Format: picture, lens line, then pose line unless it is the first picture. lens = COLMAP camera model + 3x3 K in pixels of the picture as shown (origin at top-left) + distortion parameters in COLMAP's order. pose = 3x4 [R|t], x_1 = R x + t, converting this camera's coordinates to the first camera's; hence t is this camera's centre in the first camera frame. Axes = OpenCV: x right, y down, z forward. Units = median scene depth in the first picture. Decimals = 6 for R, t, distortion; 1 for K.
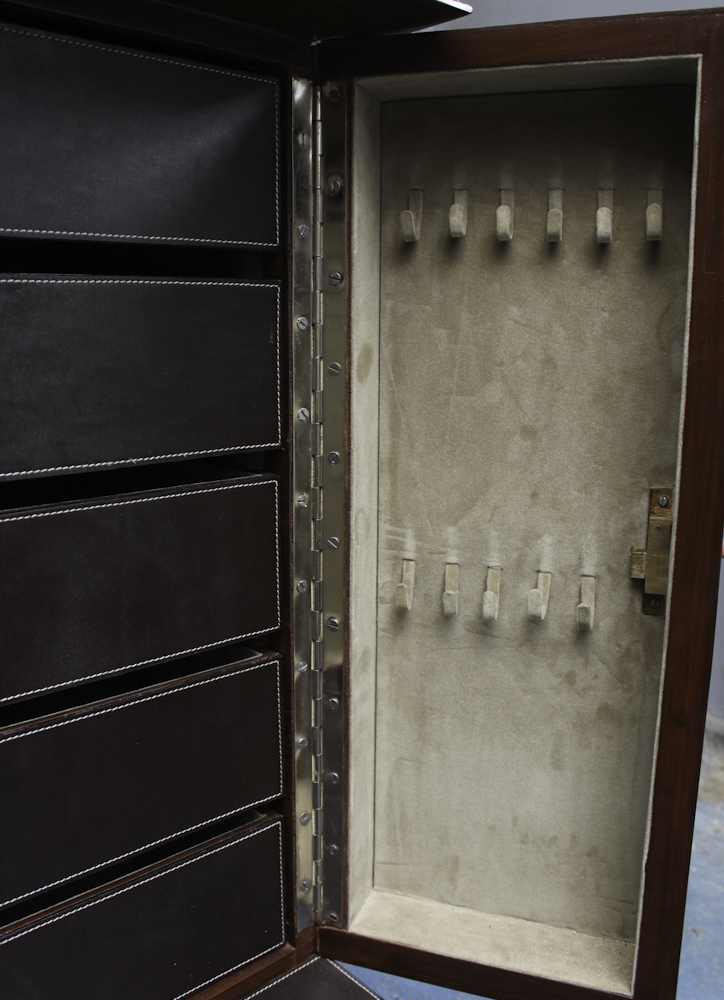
lens RADIAL K [[948.8, 0, 366.0], [0, 948.8, 503.1], [0, 0, 1]] dist [-0.109744, 0.000000]
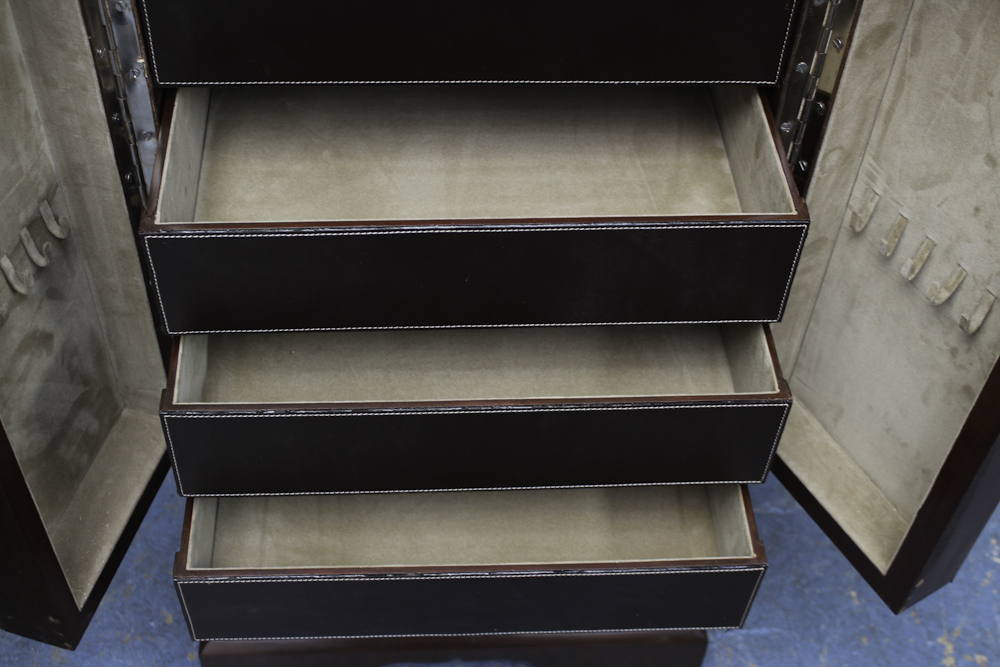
lens RADIAL K [[1284.0, 0, 498.5], [0, 1284.0, 332.2], [0, 0, 1]] dist [0.011660, 0.000000]
pose [[0.775209, 0.487480, -0.401764, 0.407002], [-0.163868, 0.769410, 0.617378, -0.708541], [0.610081, -0.412760, 0.676336, -0.382097]]
